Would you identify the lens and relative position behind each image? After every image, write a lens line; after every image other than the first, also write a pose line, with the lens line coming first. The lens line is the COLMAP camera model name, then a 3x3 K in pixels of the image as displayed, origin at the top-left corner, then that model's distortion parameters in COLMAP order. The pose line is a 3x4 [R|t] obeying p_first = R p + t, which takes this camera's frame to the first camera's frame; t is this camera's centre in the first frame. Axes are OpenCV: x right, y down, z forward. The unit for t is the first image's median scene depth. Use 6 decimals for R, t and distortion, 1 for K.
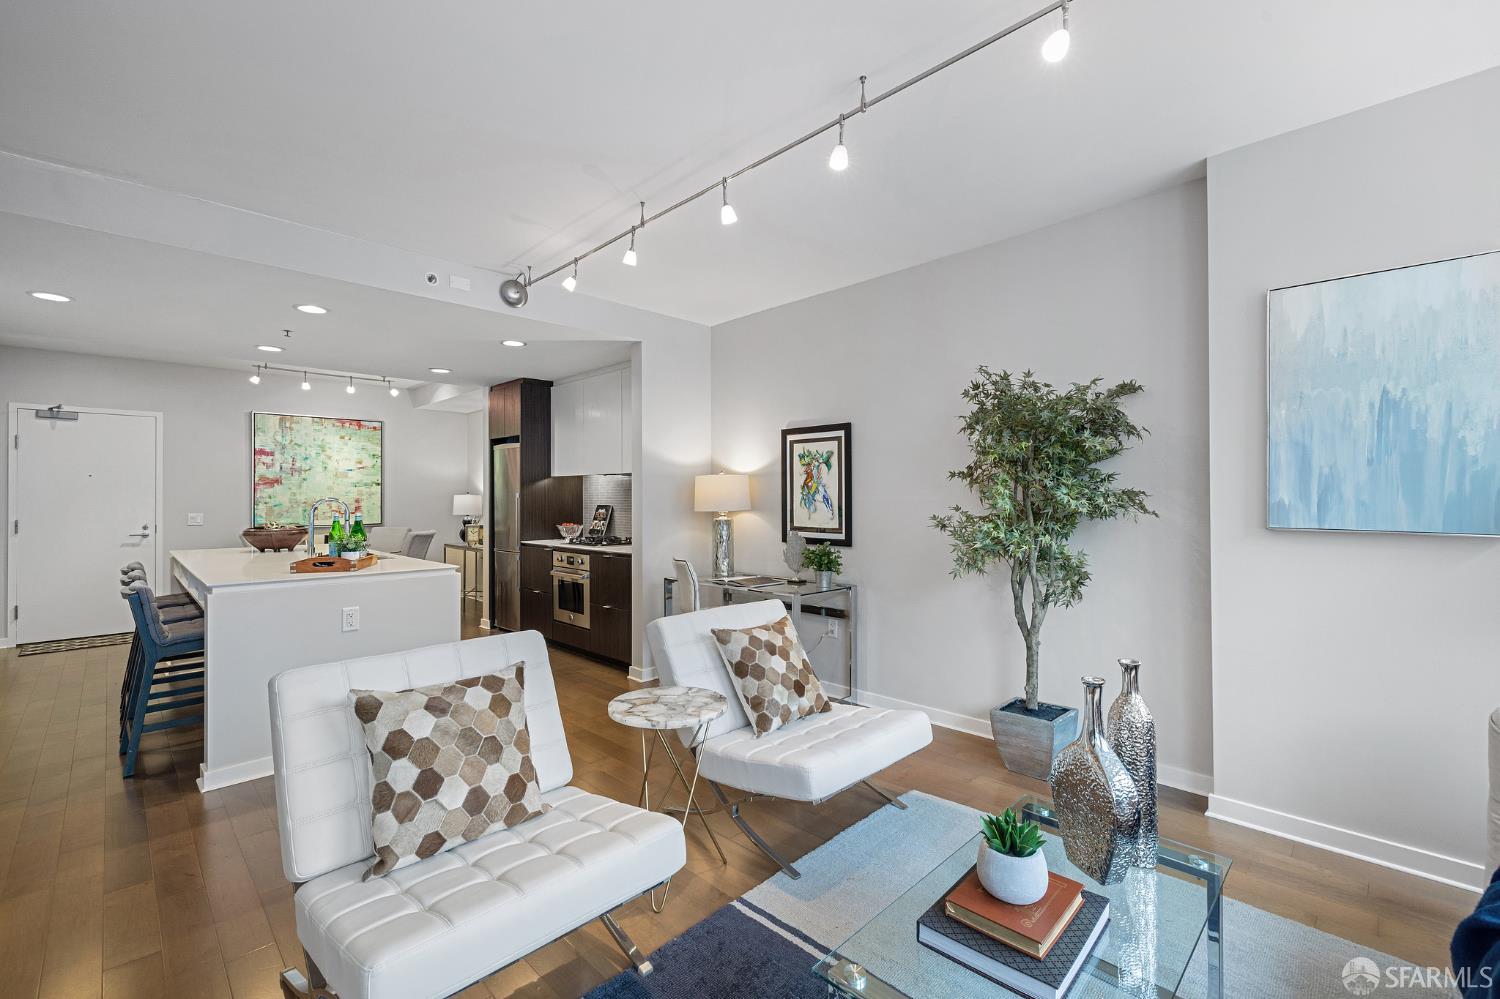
lens RADIAL K [[639.8, 0, 751.3], [0, 639.8, 493.1], [0, 0, 1]] dist [-0.001180, 0.002069]
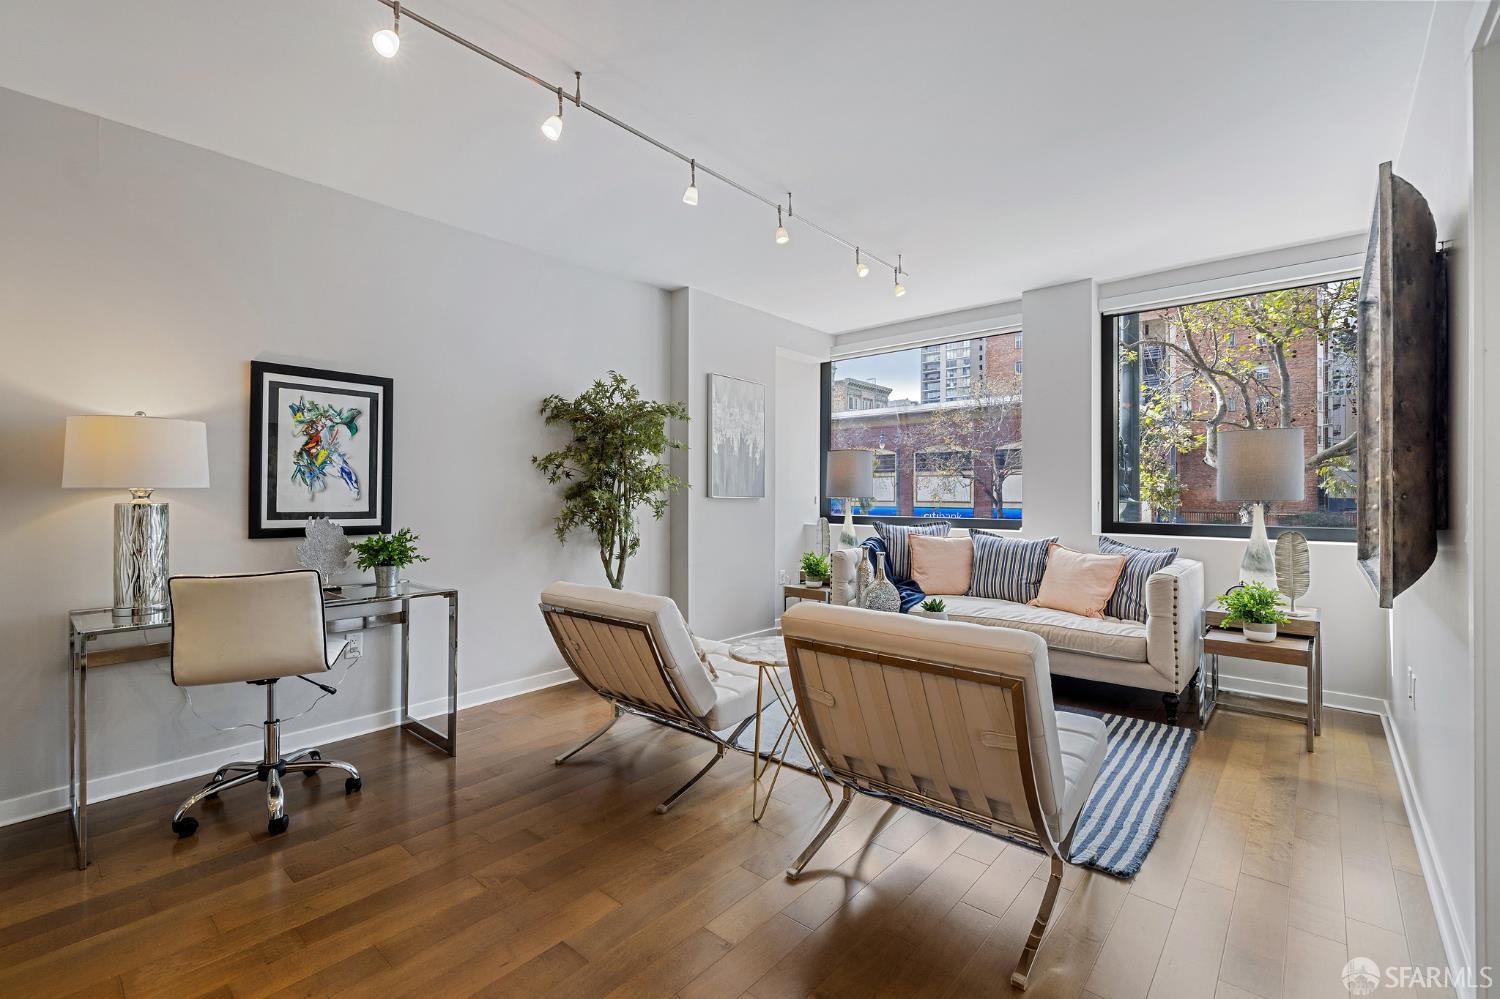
lens RADIAL K [[639.8, 0, 736.2], [0, 639.8, 491.0], [0, 0, 1]] dist [-0.001180, 0.002069]
pose [[-0.052015, 0.010674, 0.998589, -0.524020], [-0.010577, 0.999881, -0.011238, 0.027267], [-0.998590, -0.011147, -0.051896, 0.477362]]
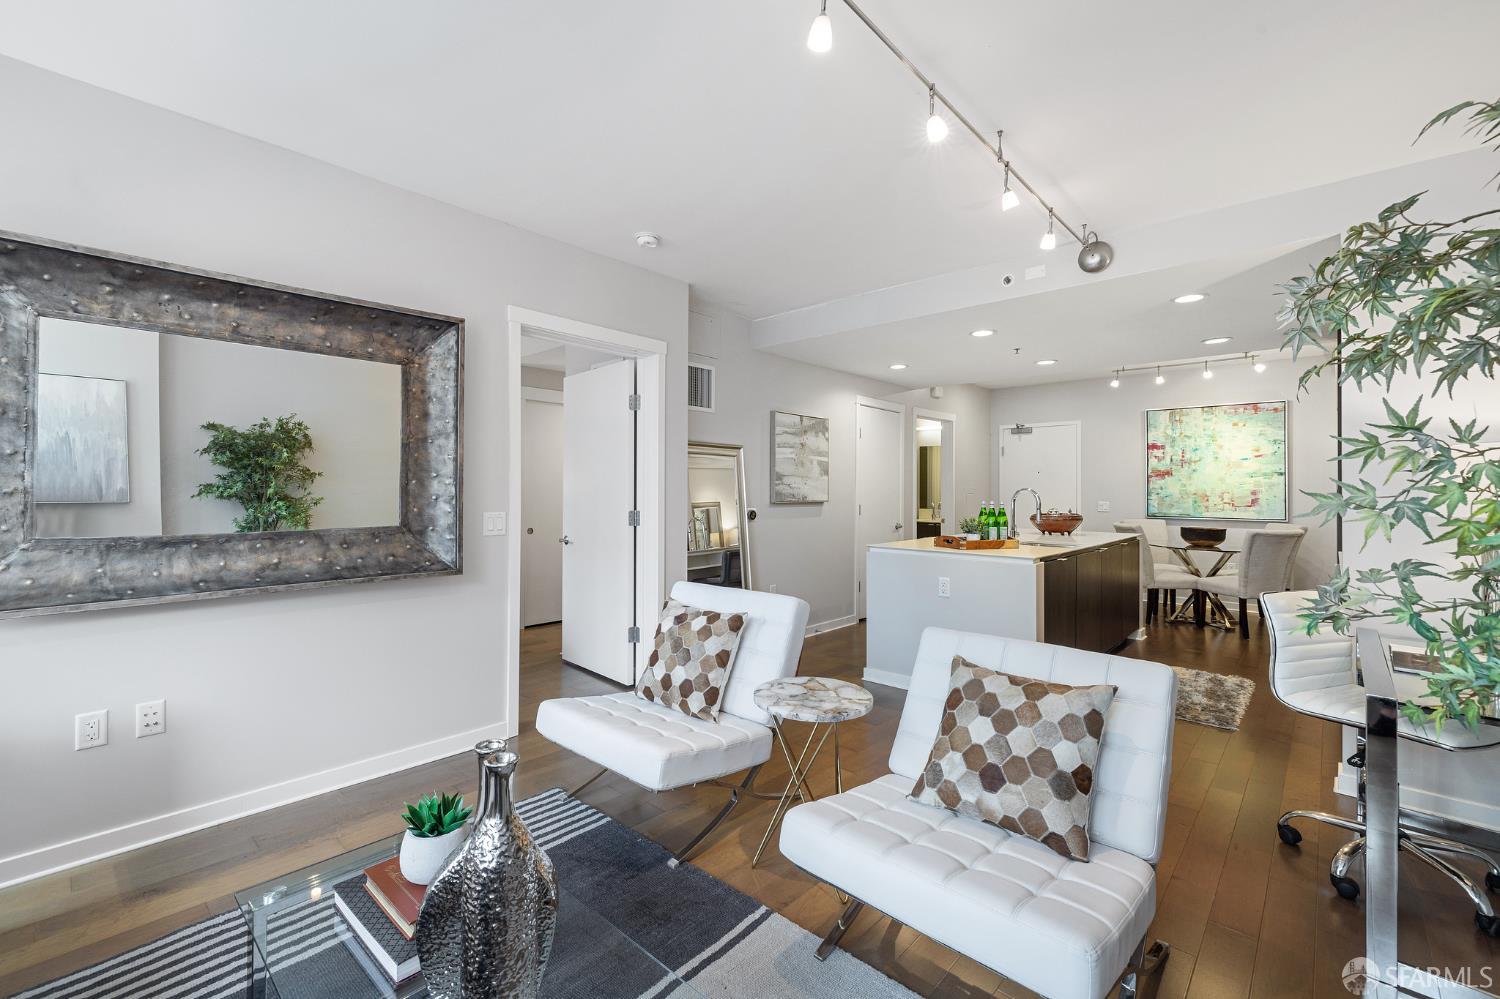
lens RADIAL K [[639.8, 0, 750.4], [0, 639.8, 480.7], [0, 0, 1]] dist [-0.001180, 0.002069]
pose [[0.049593, -0.009126, -0.998728, 0.361021], [0.002491, 0.999956, -0.009013, 0.001976], [0.998766, -0.002041, 0.049614, 0.358240]]
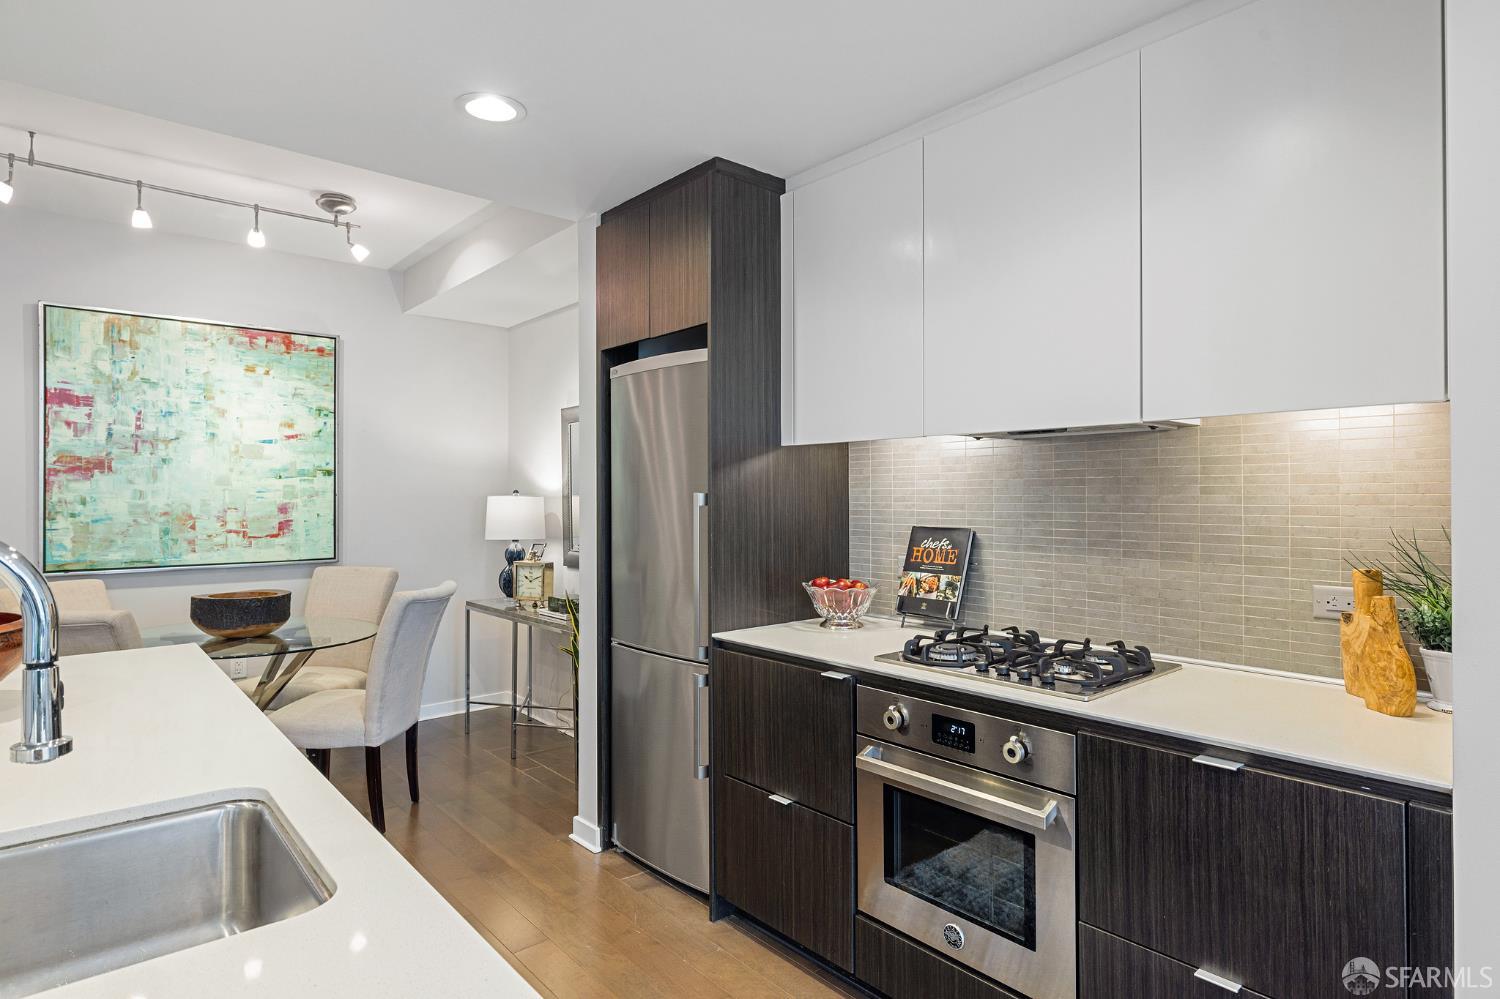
lens RADIAL K [[811.4, 0, 749.9], [0, 811.4, 492.7], [0, 0, 1]] dist [0.000058, -0.001476]
pose [[0.997399, 0.000453, -0.072082, -0.351810], [-0.000295, 0.999998, 0.002212, -0.001290], [0.072082, -0.002185, 0.997396, 0.648735]]
